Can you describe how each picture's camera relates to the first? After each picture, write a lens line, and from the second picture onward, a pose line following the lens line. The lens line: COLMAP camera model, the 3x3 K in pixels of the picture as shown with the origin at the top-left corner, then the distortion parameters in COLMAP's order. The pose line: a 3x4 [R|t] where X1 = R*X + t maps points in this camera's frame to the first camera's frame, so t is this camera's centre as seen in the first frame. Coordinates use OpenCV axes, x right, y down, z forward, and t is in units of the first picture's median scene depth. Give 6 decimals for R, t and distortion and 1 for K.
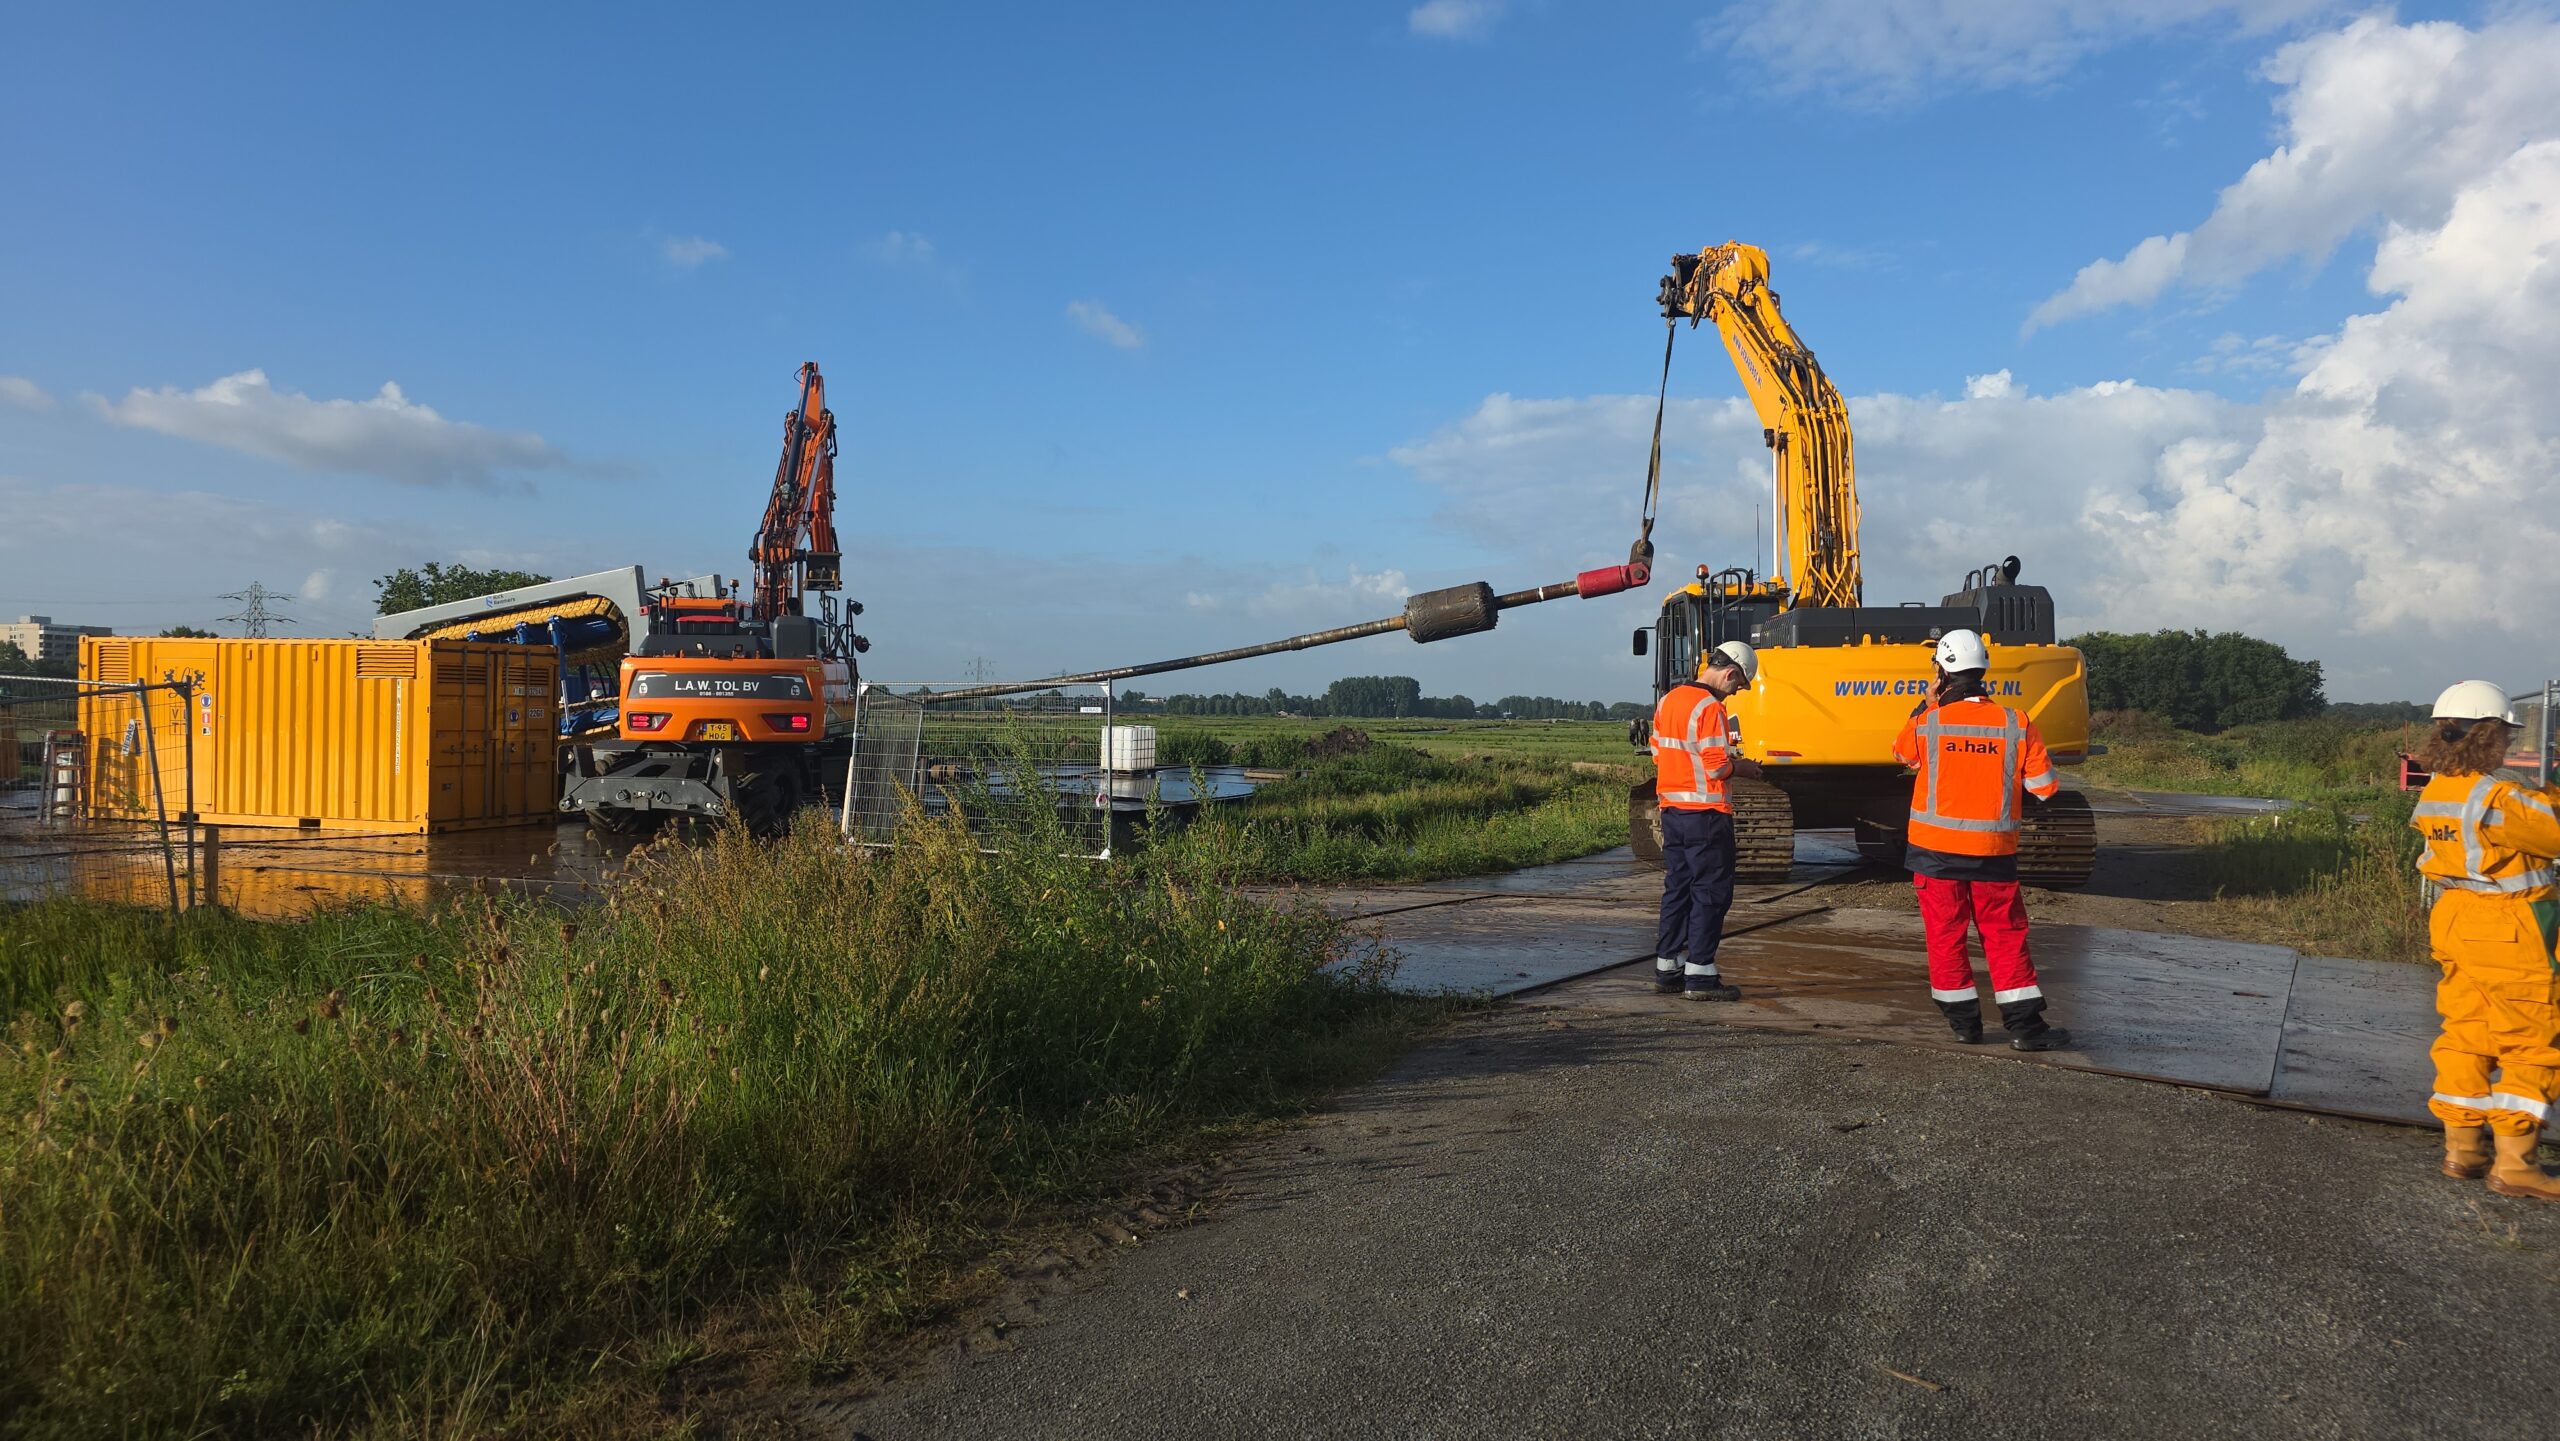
lens RADIAL K [[1717.4, 0, 1274.6], [0, 1717.4, 692.4], [0, 0, 1]] dist [0.115080, -0.127157]
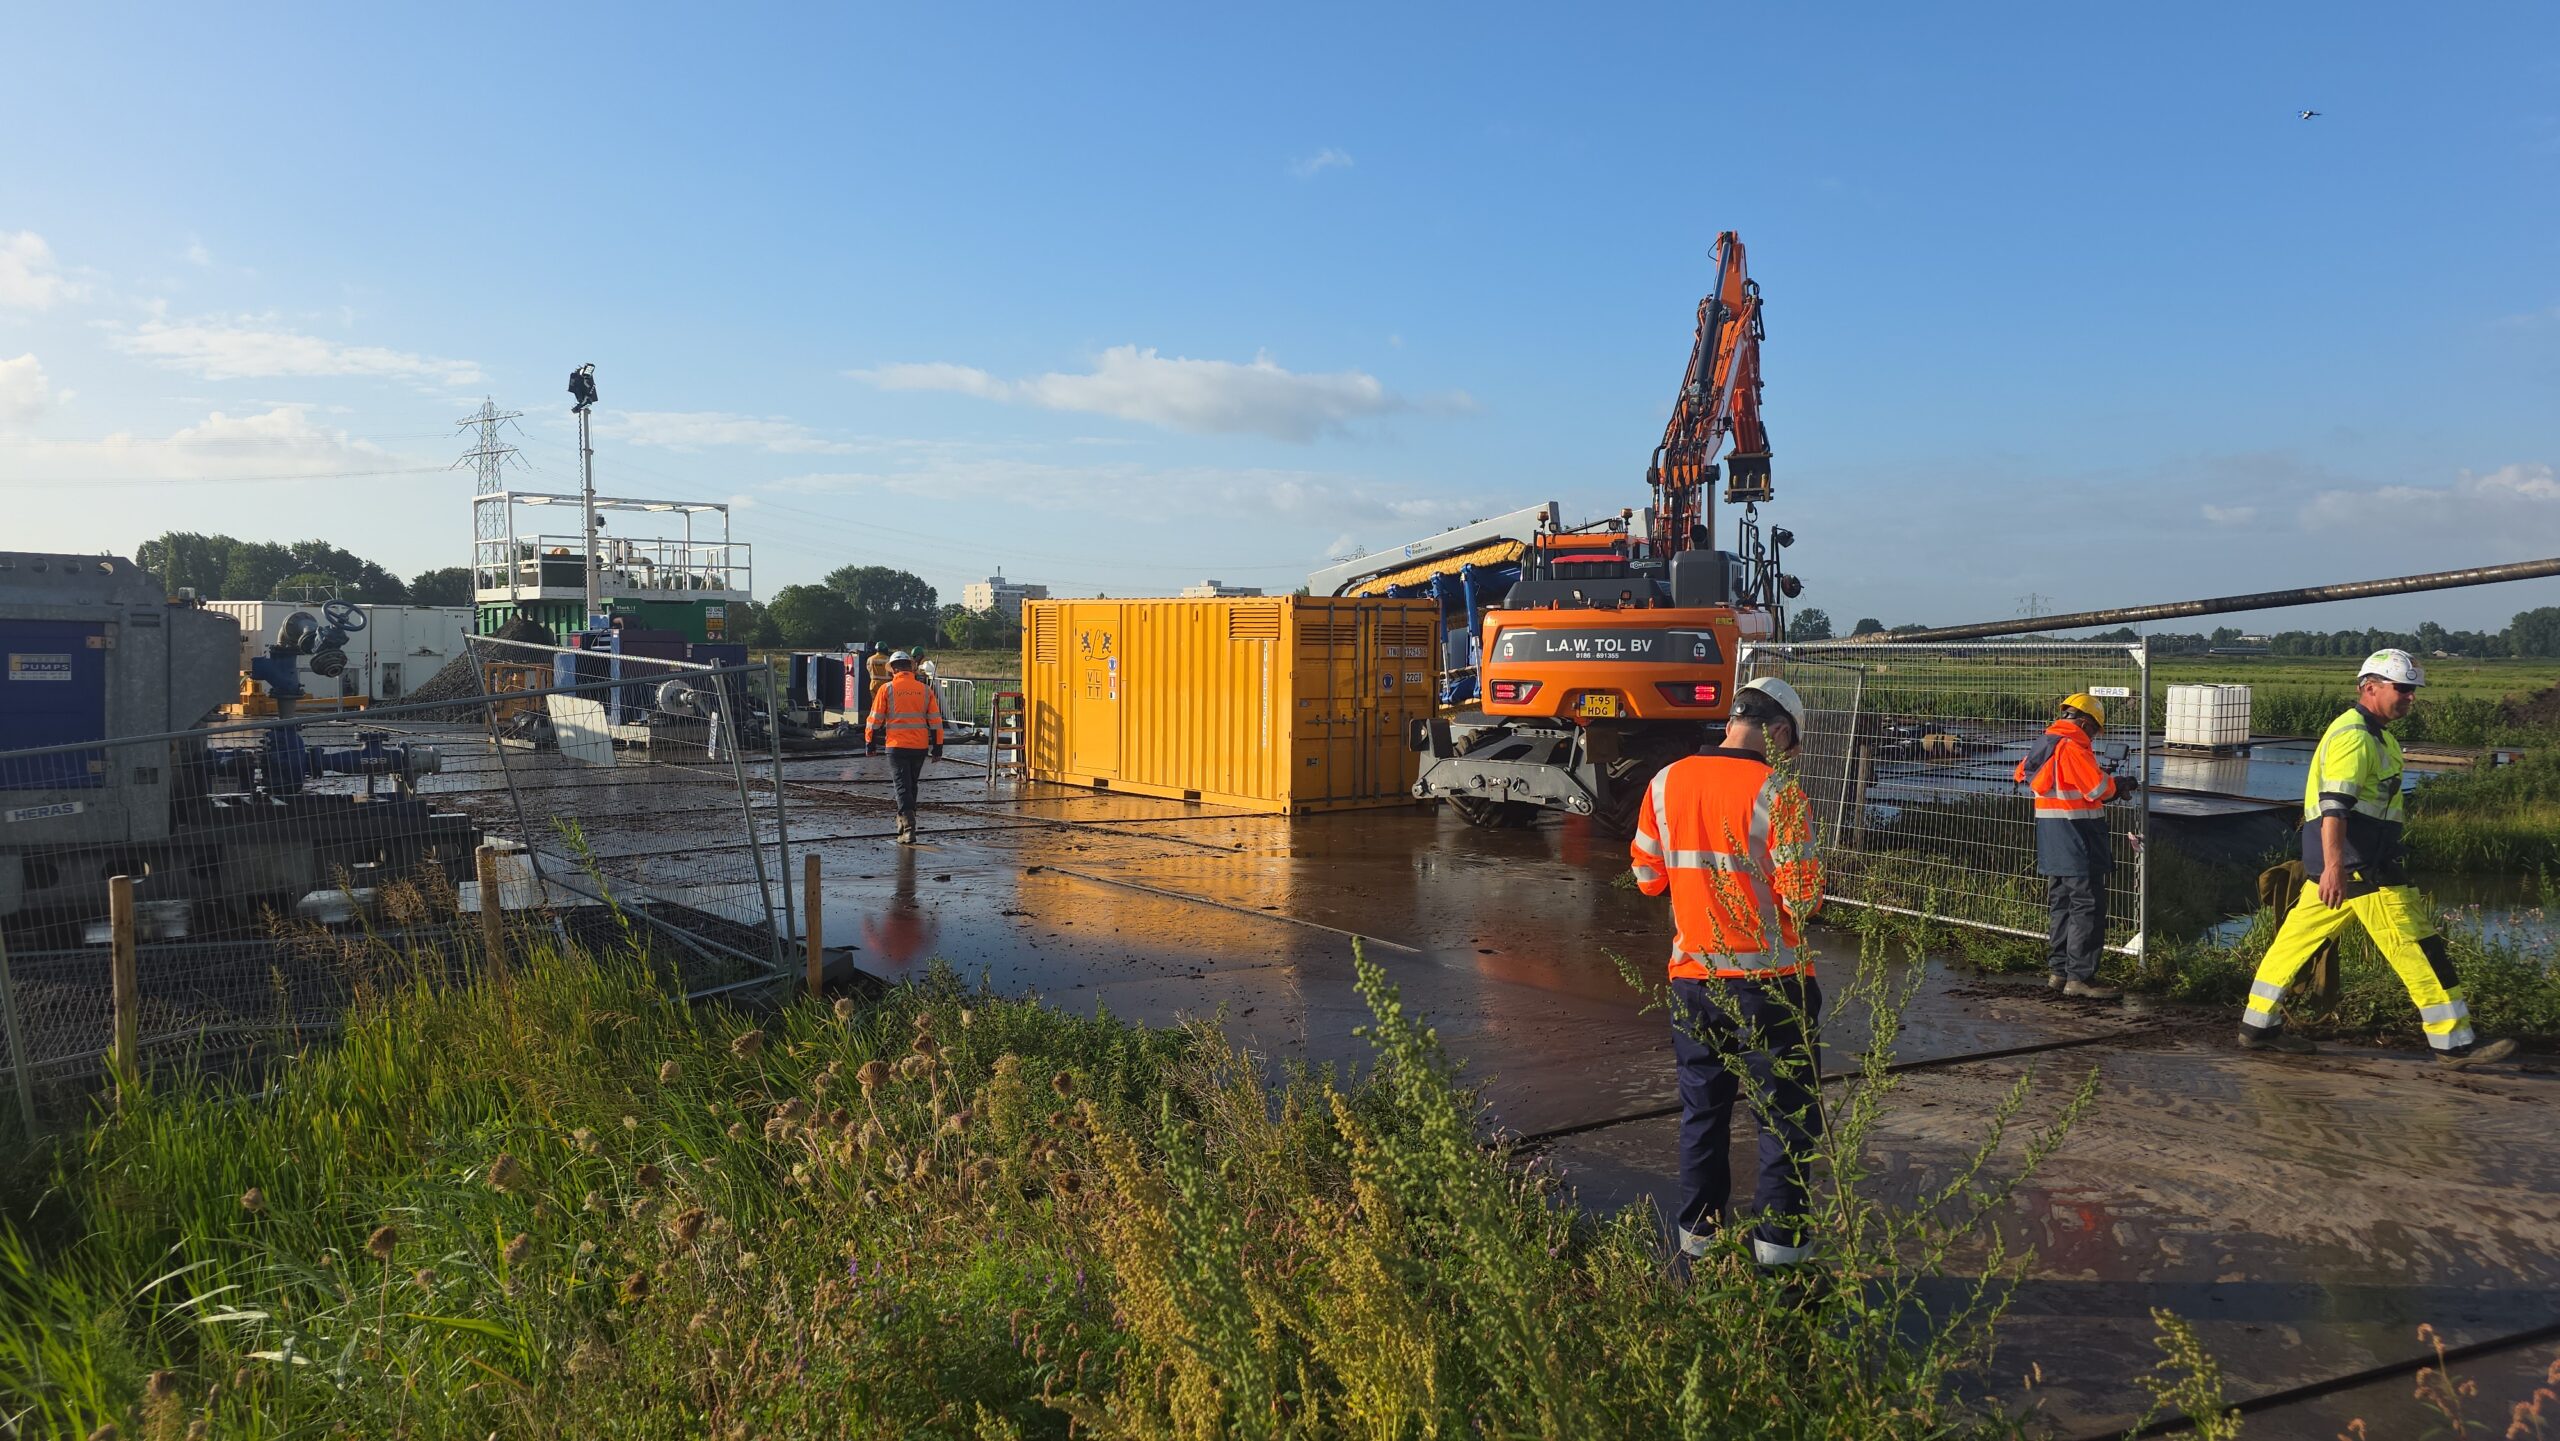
lens RADIAL K [[1717.4, 0, 1274.6], [0, 1717.4, 692.4], [0, 0, 1]] dist [0.115080, -0.127157]
pose [[0.837203, 0.006451, -0.546855, -0.013841], [0.011640, 0.999494, 0.029610, -0.006672], [0.546769, -0.031155, 0.836704, 0.250352]]
